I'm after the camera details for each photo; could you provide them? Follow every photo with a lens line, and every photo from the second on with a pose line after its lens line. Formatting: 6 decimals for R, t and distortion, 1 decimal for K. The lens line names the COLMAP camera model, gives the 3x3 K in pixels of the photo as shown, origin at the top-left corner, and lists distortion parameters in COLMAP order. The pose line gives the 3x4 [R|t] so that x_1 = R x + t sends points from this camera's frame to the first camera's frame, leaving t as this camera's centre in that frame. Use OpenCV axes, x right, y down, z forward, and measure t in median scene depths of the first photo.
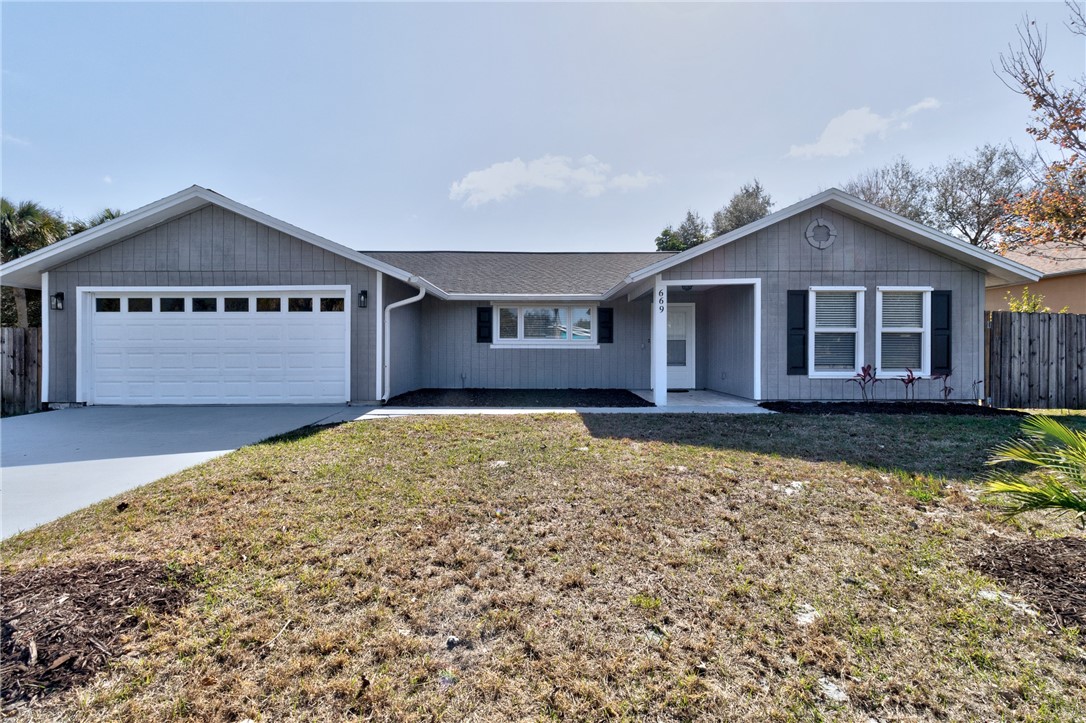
lens RADIAL K [[489.1, 0, 542.9], [0, 489.1, 357.8], [0, 0, 1]] dist [0.003654, 0.000319]
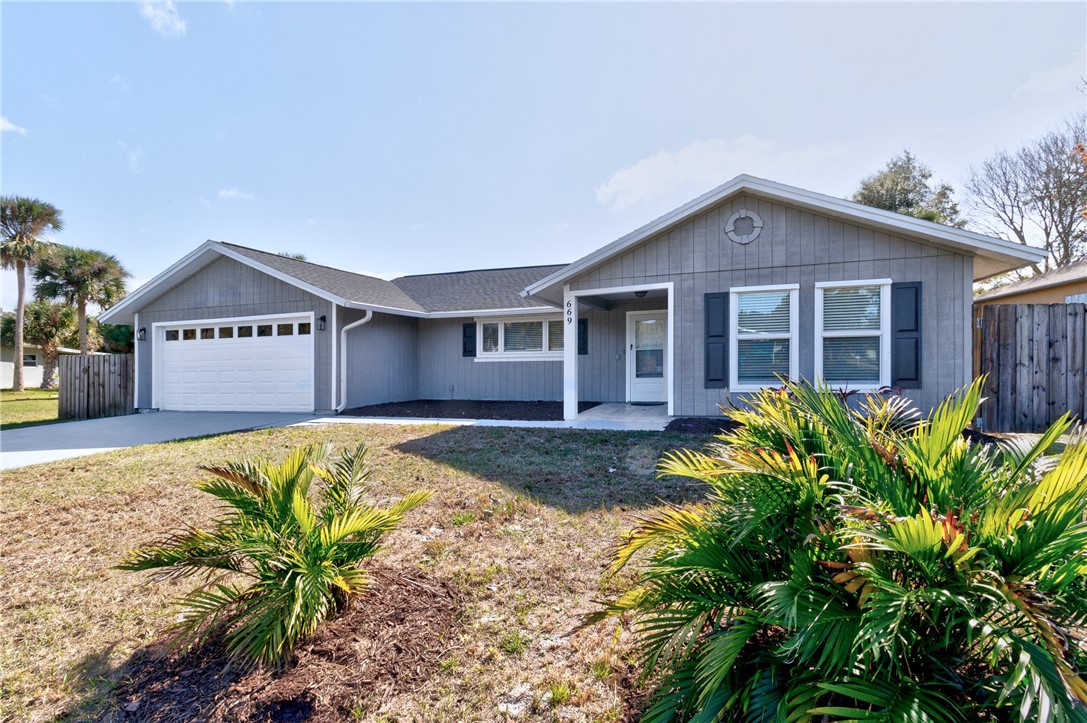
lens RADIAL K [[520.9, 0, 542.9], [0, 520.9, 365.9], [0, 0, 1]] dist [0.000538, 0.002235]
pose [[0.942886, -0.013913, -0.332825, 0.535591], [0.012918, 0.999903, -0.005201, -0.004647], [0.332865, 0.000604, 0.942974, 0.004722]]
